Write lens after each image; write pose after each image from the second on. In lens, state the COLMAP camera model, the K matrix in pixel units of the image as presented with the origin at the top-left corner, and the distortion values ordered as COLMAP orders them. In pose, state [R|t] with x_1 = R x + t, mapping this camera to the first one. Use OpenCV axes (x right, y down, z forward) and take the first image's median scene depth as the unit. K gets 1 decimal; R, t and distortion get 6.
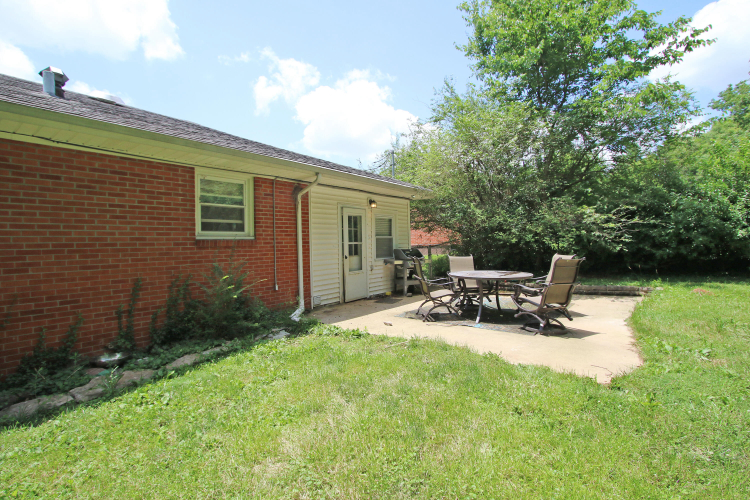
lens RADIAL K [[356.7, 0, 375.8], [0, 356.7, 239.1], [0, 0, 1]] dist [-0.015132, 0.000601]
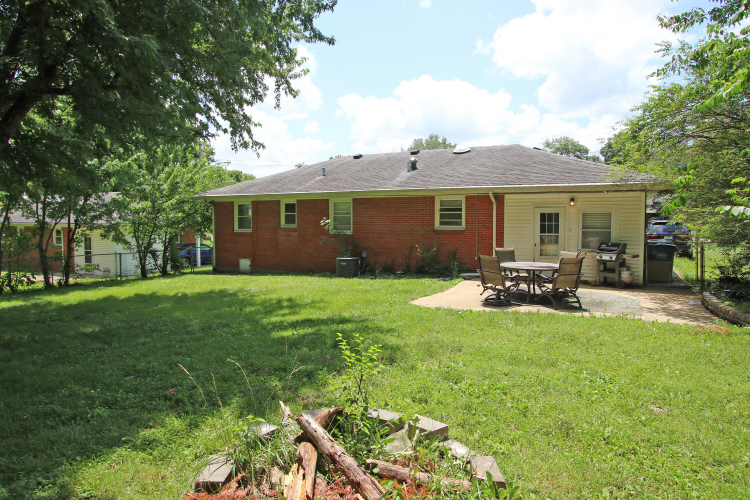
lens RADIAL K [[438.3, 0, 372.0], [0, 438.3, 237.6], [0, 0, 1]] dist [-0.004306, -0.002691]
pose [[0.167861, 0.043773, -0.984838, 1.410764], [-0.003096, 0.999032, 0.043876, -0.045360], [0.985806, -0.004316, 0.167834, 0.122379]]
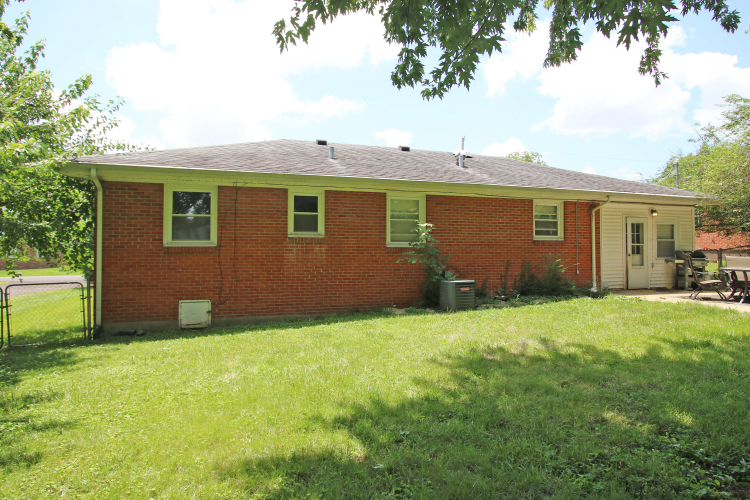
lens RADIAL K [[438.3, 0, 372.0], [0, 438.3, 237.6], [0, 0, 1]] dist [-0.004306, -0.002691]
pose [[0.829005, 0.007499, -0.559191, 0.031348], [-0.012030, 0.999918, -0.004424, 0.005011], [0.559112, 0.010395, 0.829027, -0.858606]]
